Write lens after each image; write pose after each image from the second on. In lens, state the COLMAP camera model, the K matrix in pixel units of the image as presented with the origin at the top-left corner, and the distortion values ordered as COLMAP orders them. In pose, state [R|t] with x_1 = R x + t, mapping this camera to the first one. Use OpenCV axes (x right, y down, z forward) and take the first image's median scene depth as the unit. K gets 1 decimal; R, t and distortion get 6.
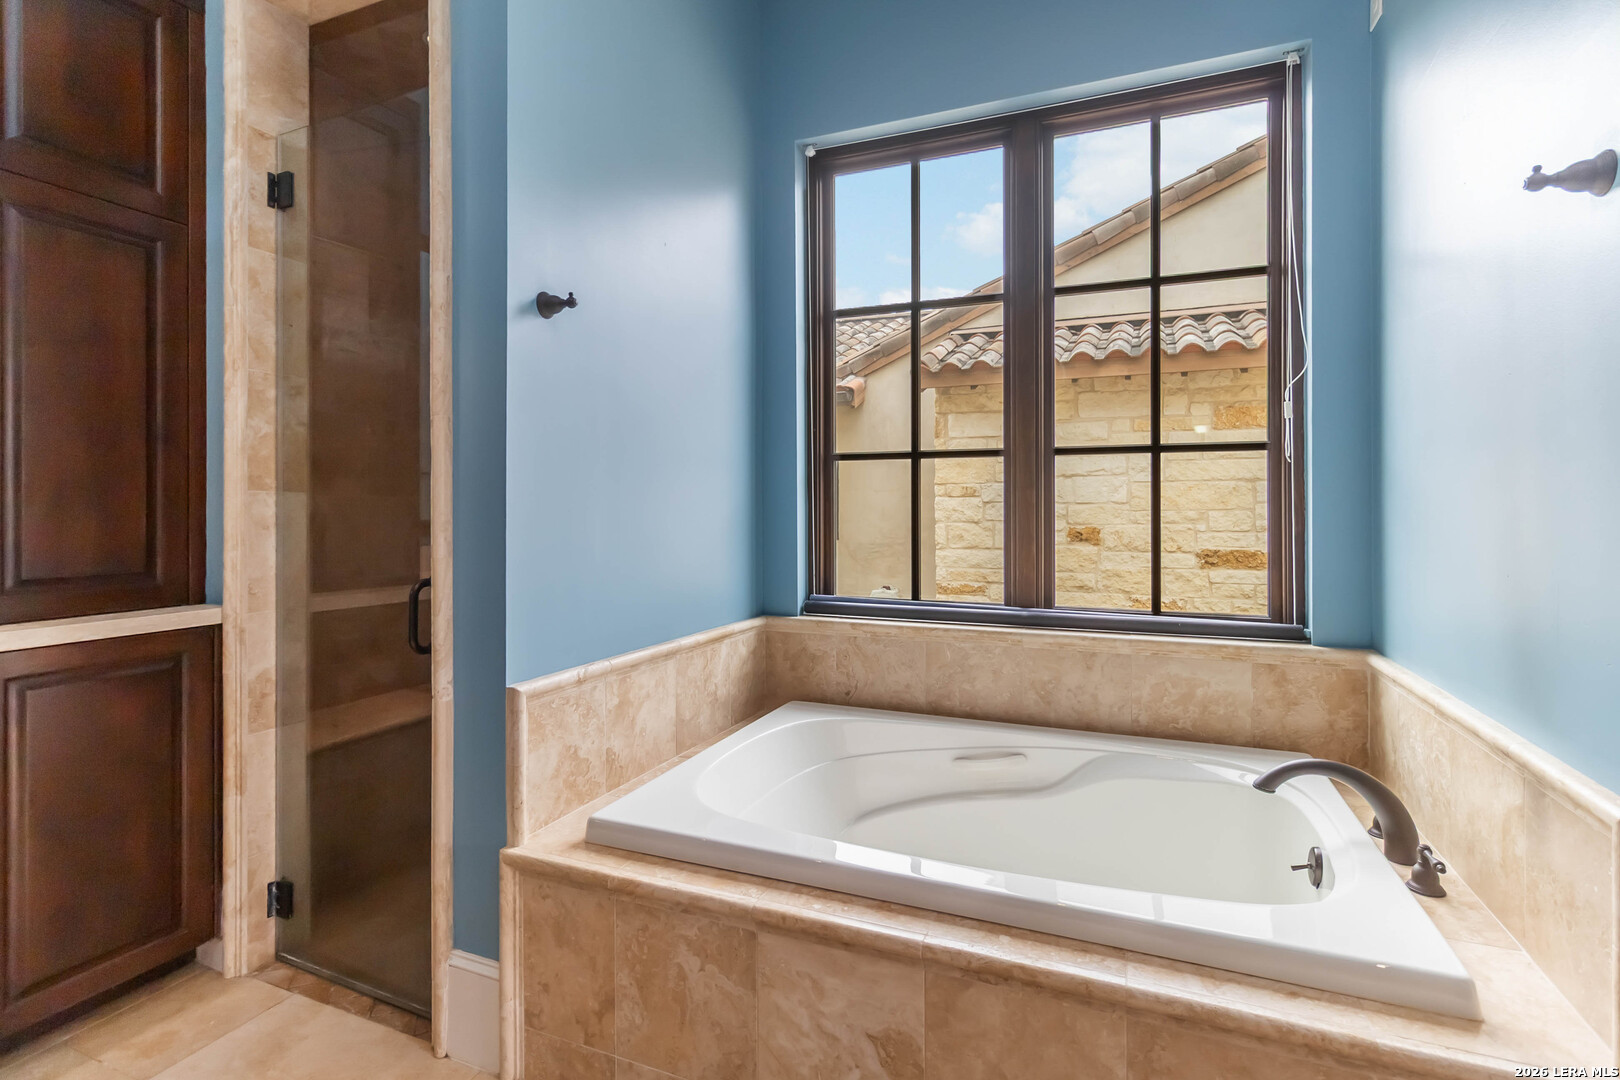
lens RADIAL K [[761.8, 0, 808.0], [0, 761.8, 514.1], [0, 0, 1]] dist [0.000344, 0.001922]
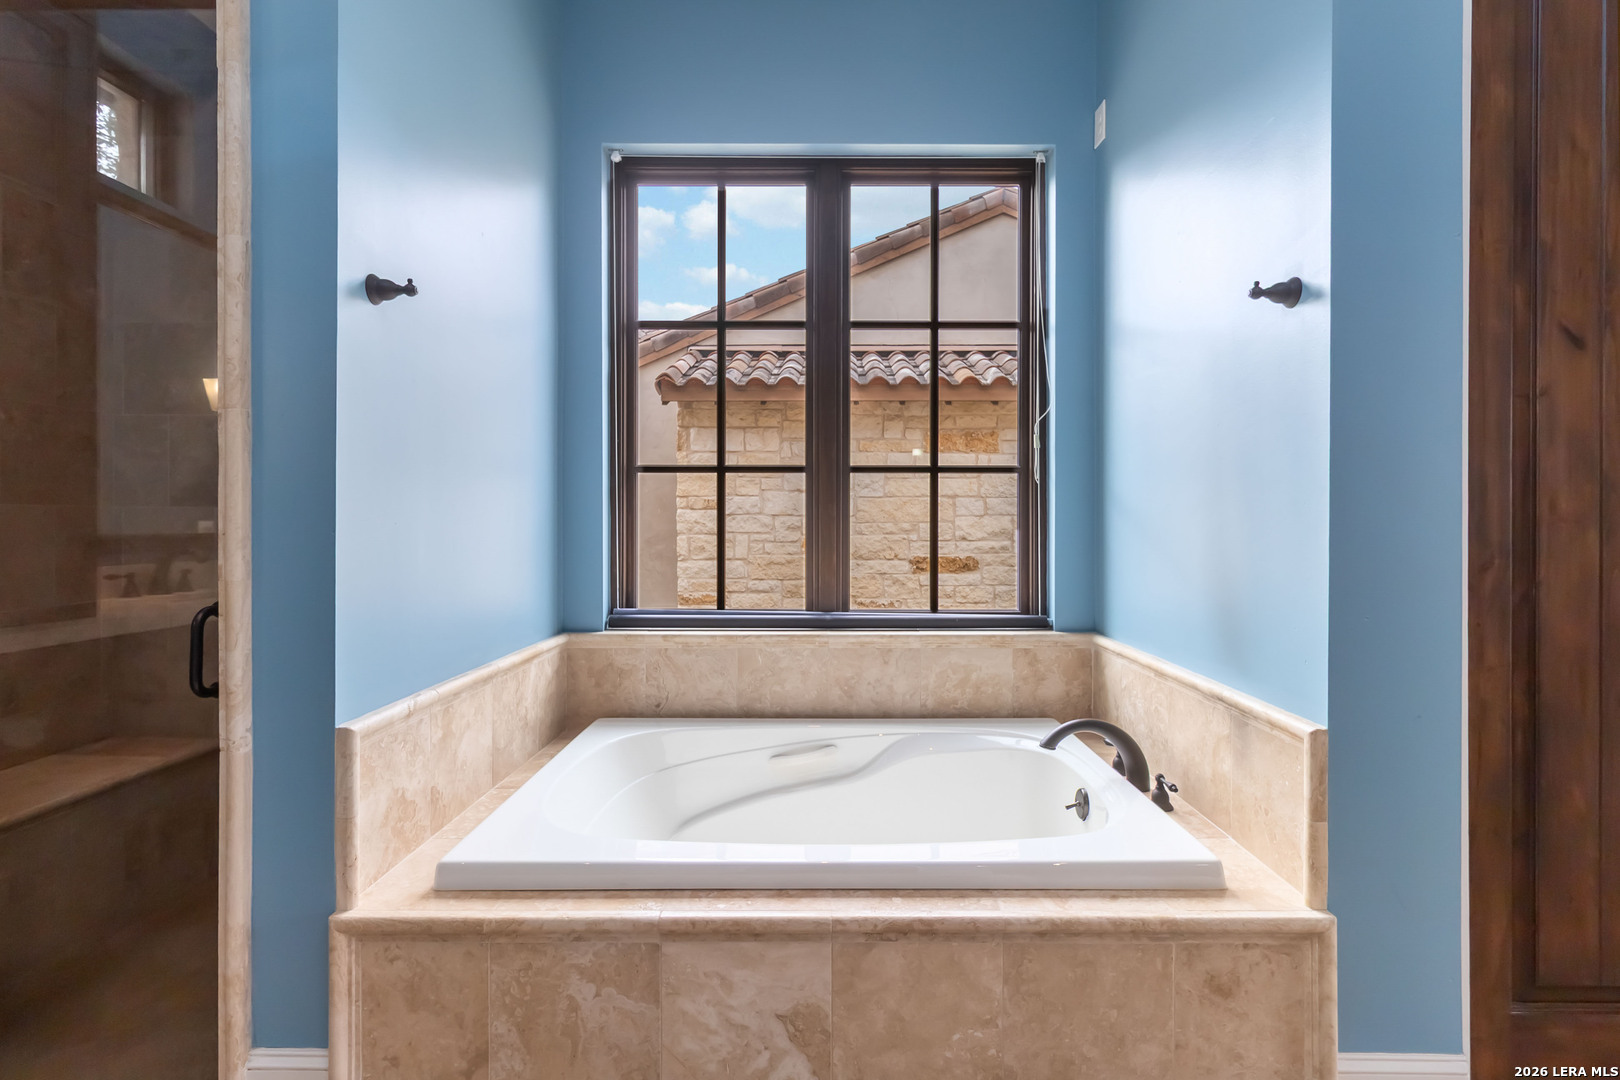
lens RADIAL K [[761.8, 0, 804.2], [0, 761.8, 526.8], [0, 0, 1]] dist [0.000344, 0.001922]
pose [[0.926600, -0.001793, 0.376044, -0.194314], [0.001474, 0.999998, 0.001135, -0.000597], [-0.376045, -0.000498, 0.926601, -0.000242]]
